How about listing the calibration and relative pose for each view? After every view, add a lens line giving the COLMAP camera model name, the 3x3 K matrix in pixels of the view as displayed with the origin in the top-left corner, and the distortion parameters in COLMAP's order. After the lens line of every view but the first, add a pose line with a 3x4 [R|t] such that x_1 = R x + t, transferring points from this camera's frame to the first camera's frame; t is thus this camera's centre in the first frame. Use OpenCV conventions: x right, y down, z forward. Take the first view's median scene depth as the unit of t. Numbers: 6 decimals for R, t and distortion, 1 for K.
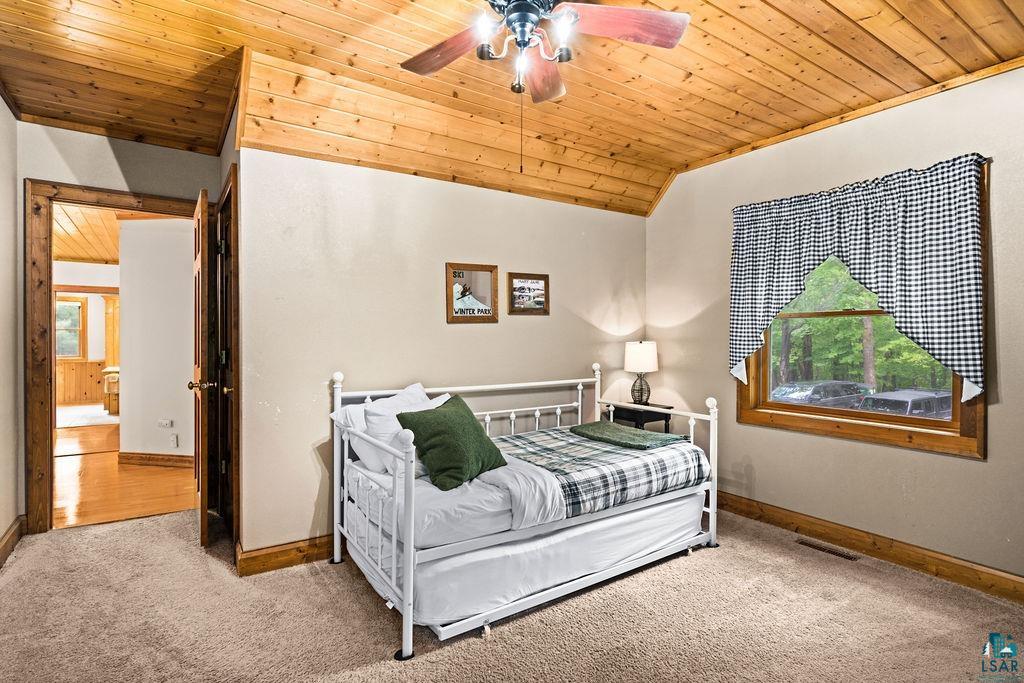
lens RADIAL K [[525.6, 0, 513.2], [0, 525.6, 340.3], [0, 0, 1]] dist [-0.000057, -0.000008]
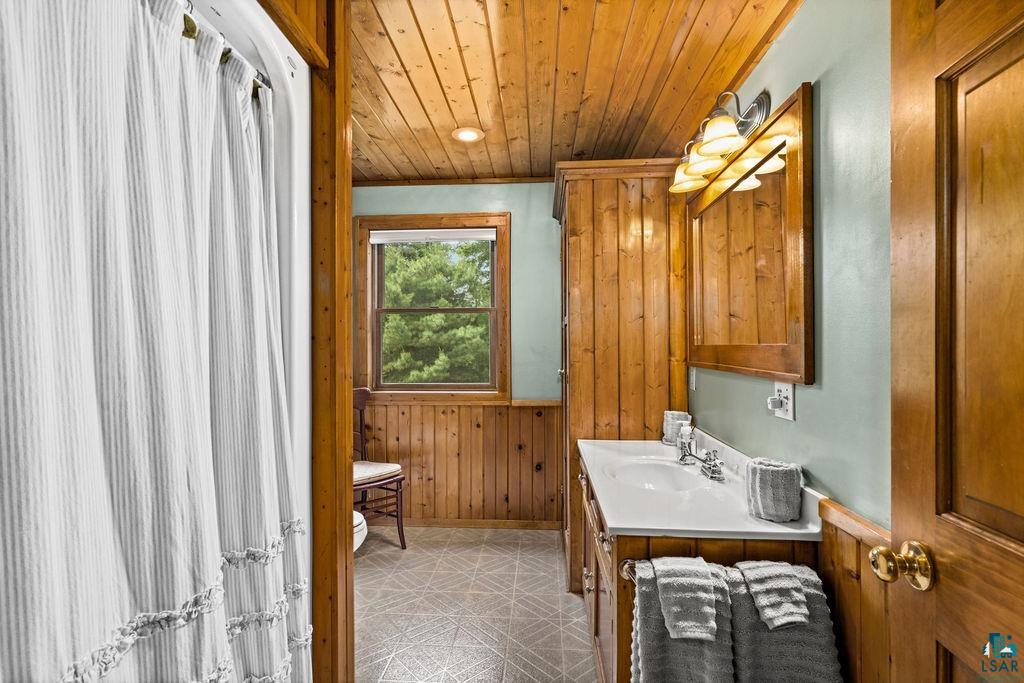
lens RADIAL K [[500.3, 0, 511.1], [0, 500.3, 342.2], [0, 0, 1]] dist [0.000296, -0.000188]
pose [[0.793470, -0.002886, -0.608603, -0.616076], [0.000184, 0.999990, -0.004502, 0.002979], [0.608610, 0.003460, 0.793462, 0.747178]]
